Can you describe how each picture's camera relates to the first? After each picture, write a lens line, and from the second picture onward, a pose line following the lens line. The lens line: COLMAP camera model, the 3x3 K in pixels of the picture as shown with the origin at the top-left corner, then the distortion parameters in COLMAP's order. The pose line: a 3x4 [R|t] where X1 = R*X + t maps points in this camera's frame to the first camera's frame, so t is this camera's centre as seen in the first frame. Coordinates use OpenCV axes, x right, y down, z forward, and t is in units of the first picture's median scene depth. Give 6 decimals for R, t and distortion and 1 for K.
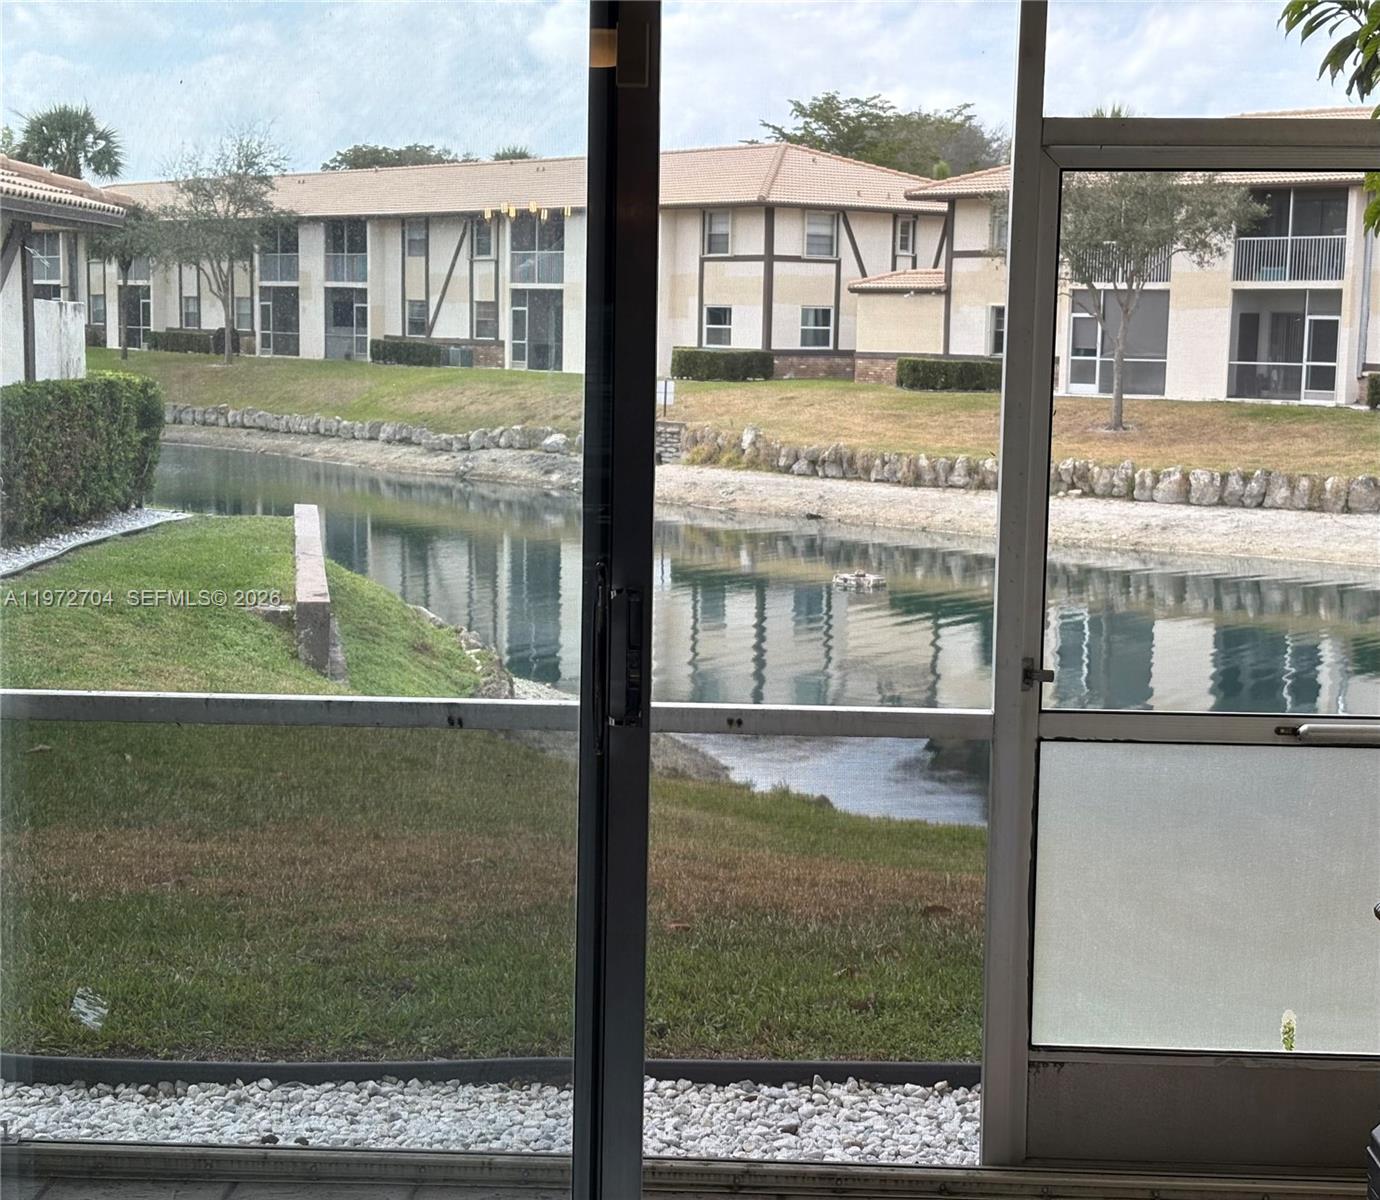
lens RADIAL K [[2373.1, 0, 715.0], [0, 2373.1, 624.8], [0, 0, 1]] dist [0.244286, -1.014633]
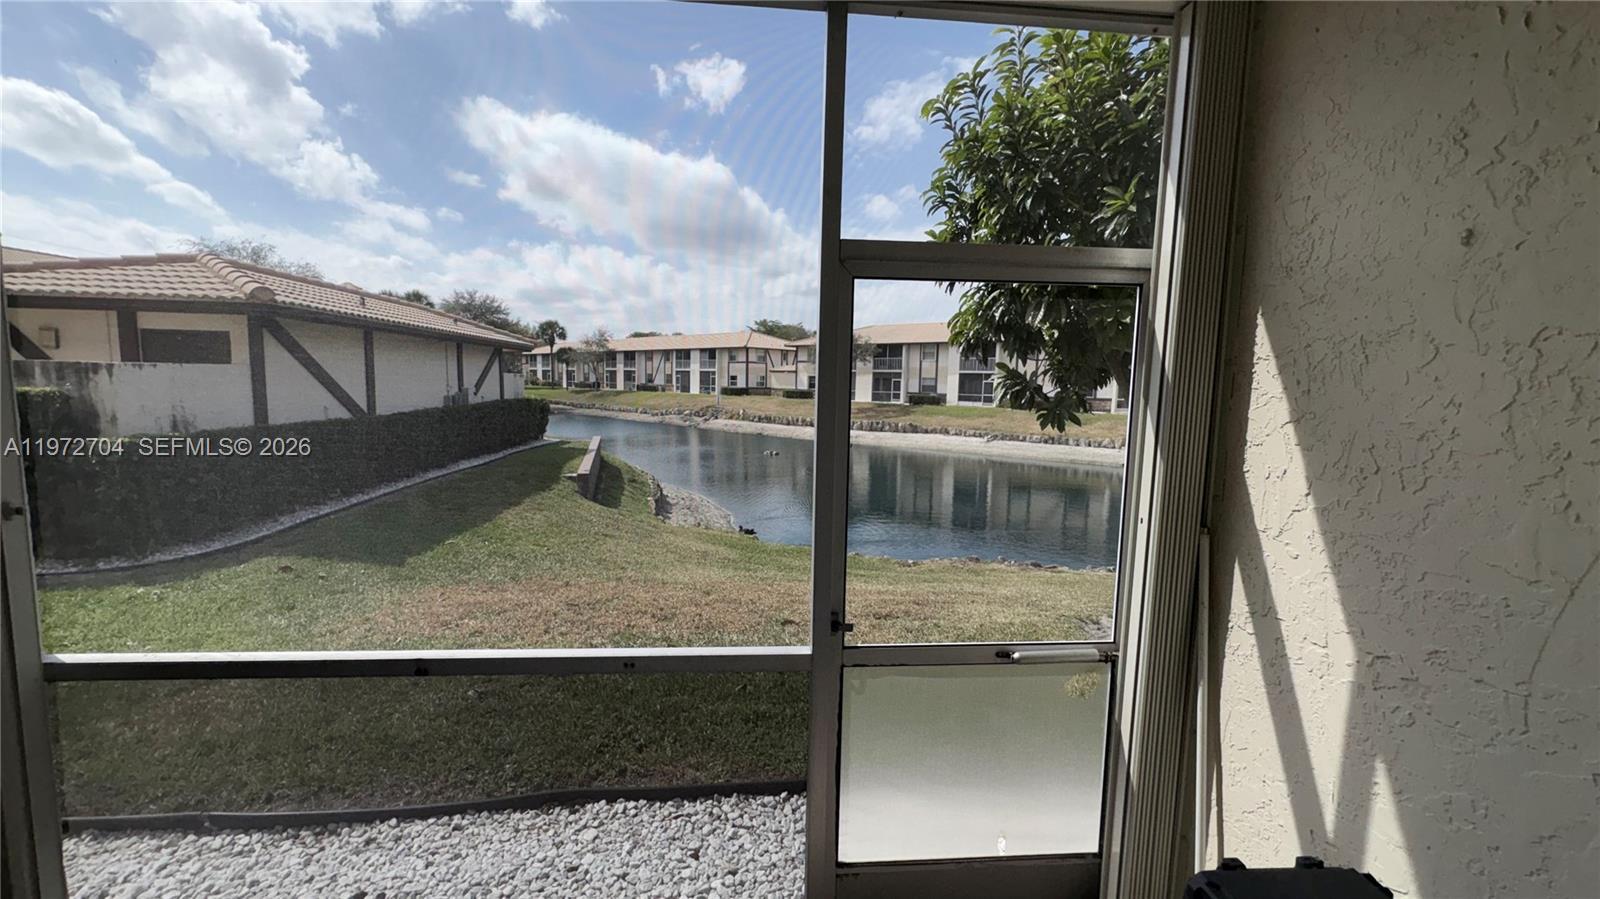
lens RADIAL K [[636.2, 0, 800.0], [0, 636.2, 449.5], [0, 0, 1]] dist [-0.003117, 0.000000]
pose [[0.994859, -0.008079, 0.100949, 0.003783], [0.009807, 0.999814, -0.016634, -0.004177], [-0.100795, 0.017539, 0.994753, 0.032299]]
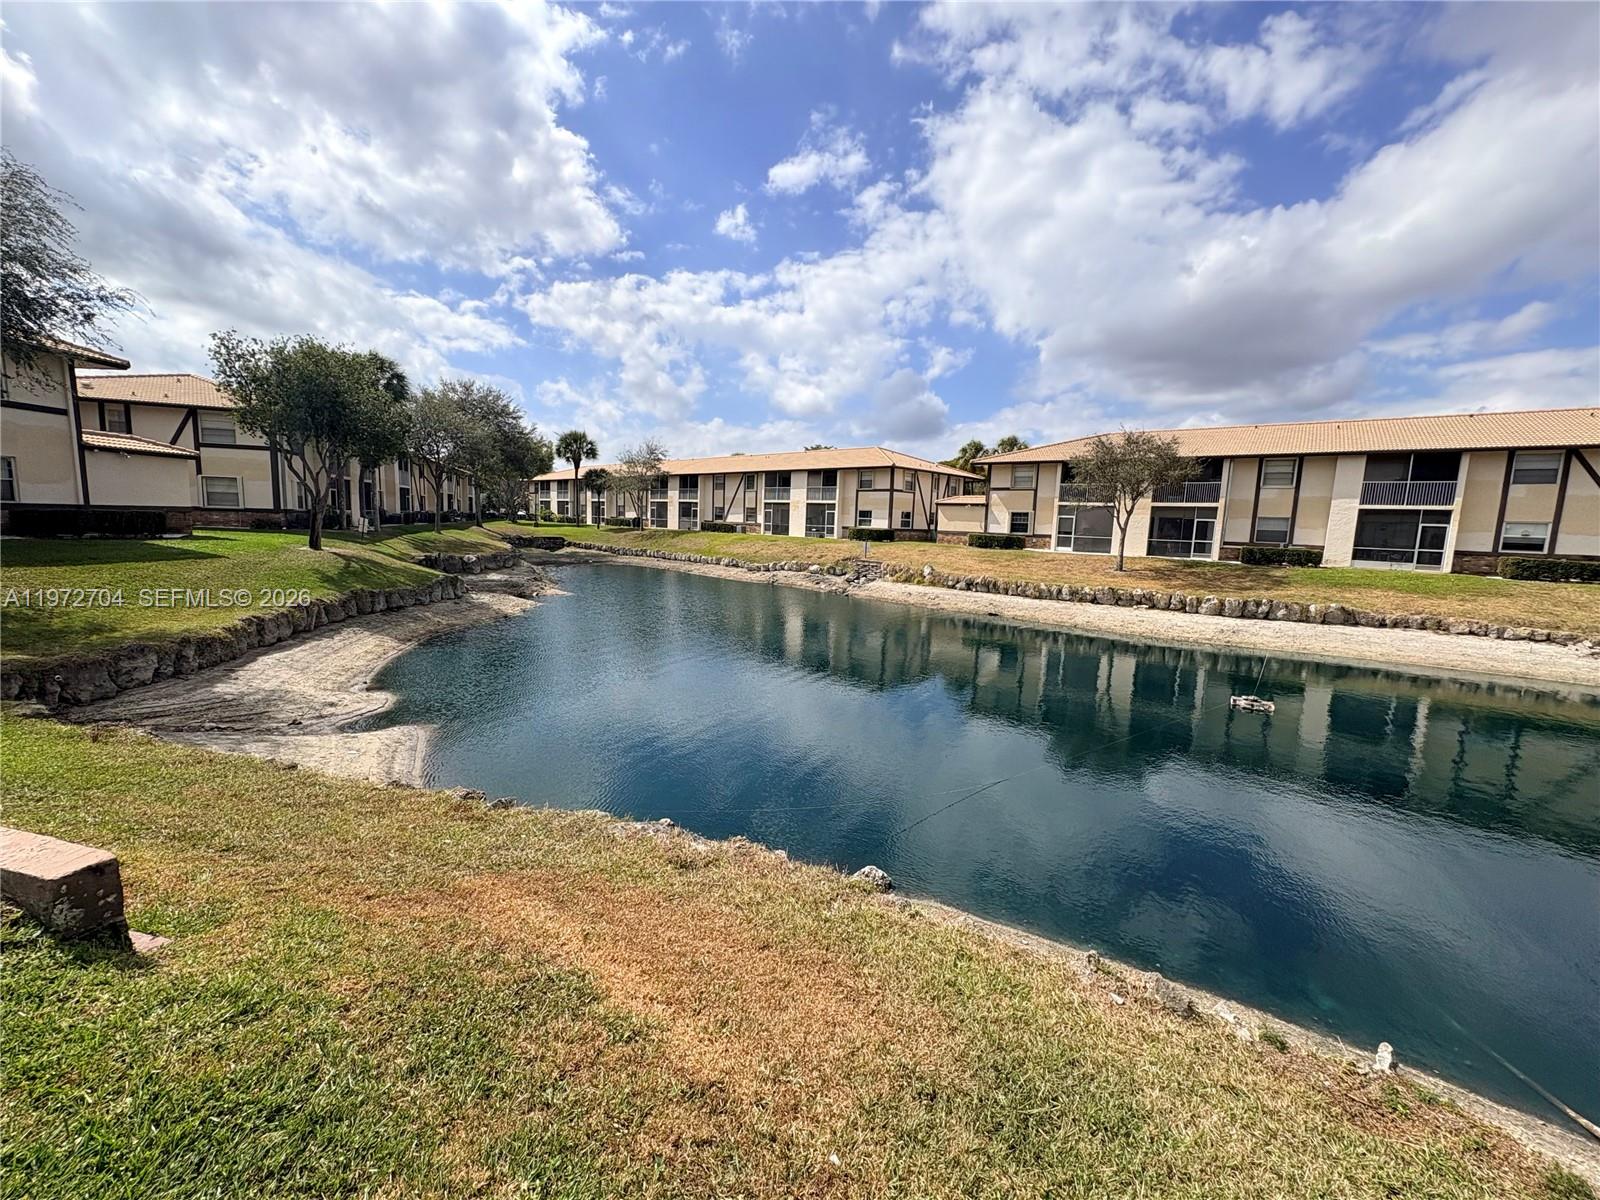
lens RADIAL K [[632.7, 0, 800.0], [0, 632.7, 600.0], [0, 0, 1]] dist [-0.000742, 0.000161]
pose [[0.993184, -0.000290, 0.116557, -0.140824], [-0.000059, 0.999996, 0.002994, -0.046046], [-0.116557, -0.002980, 0.993180, 0.381994]]
